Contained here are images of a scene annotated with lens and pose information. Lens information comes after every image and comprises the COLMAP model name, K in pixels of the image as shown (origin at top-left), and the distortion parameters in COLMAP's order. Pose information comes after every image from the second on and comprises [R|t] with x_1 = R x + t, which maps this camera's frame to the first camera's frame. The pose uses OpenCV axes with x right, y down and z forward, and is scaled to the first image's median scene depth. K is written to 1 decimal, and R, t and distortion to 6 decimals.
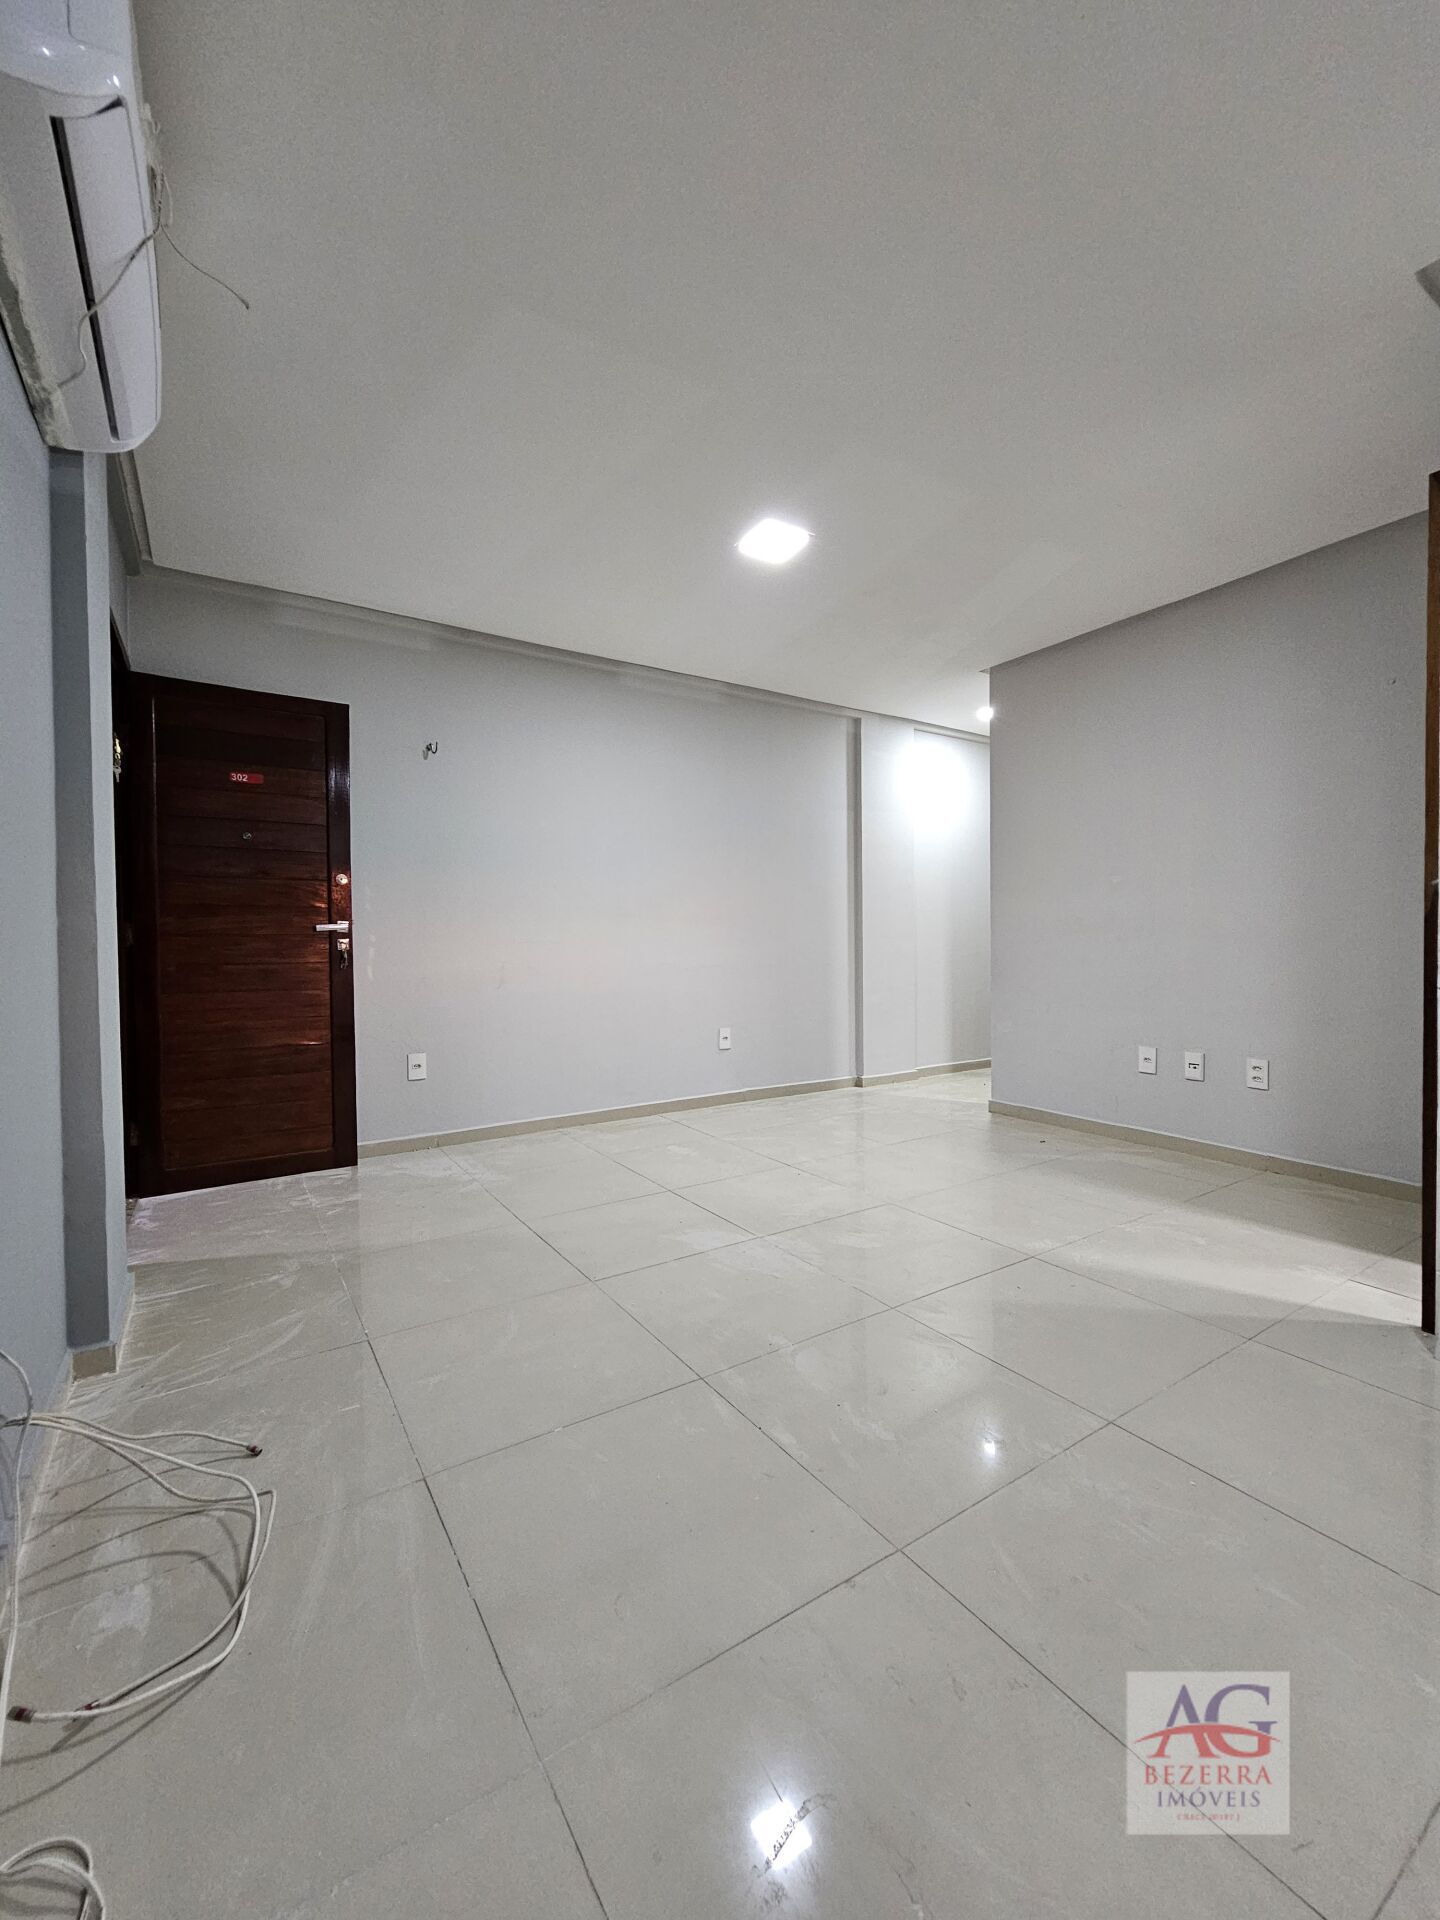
lens RADIAL K [[786.1, 0, 713.7], [0, 786.1, 955.9], [0, 0, 1]] dist [-0.008073, 0.002444]
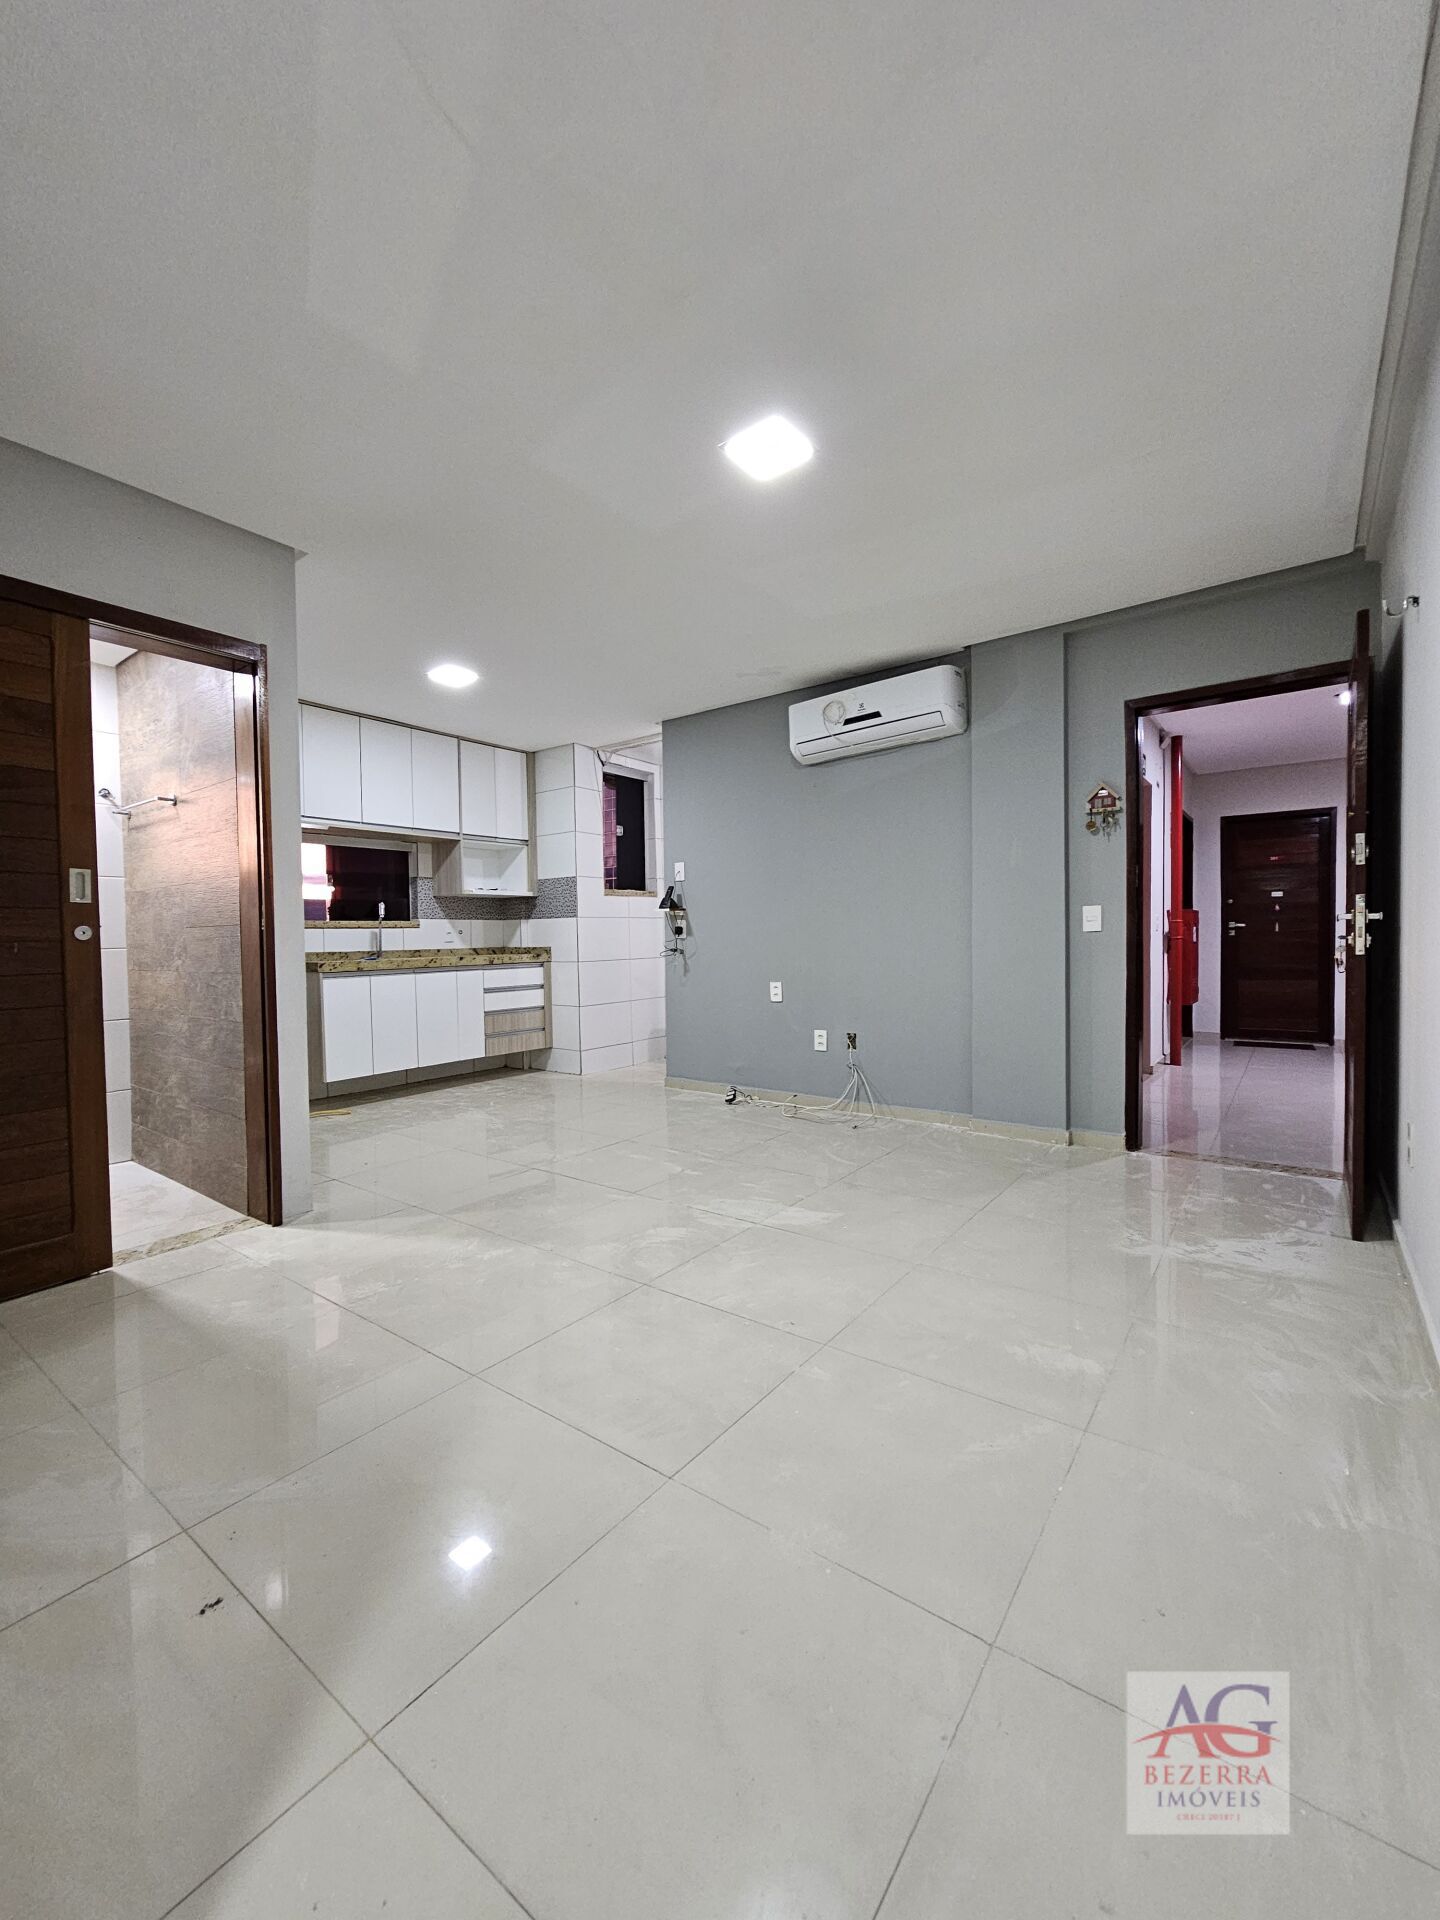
lens RADIAL K [[786.1, 0, 718.4], [0, 786.1, 955.6], [0, 0, 1]] dist [-0.008073, 0.002444]
pose [[-0.935232, 0.030935, -0.352681, 0.414057], [0.017408, 0.998988, 0.041463, -0.047560], [0.353607, 0.032638, -0.934824, 1.714550]]
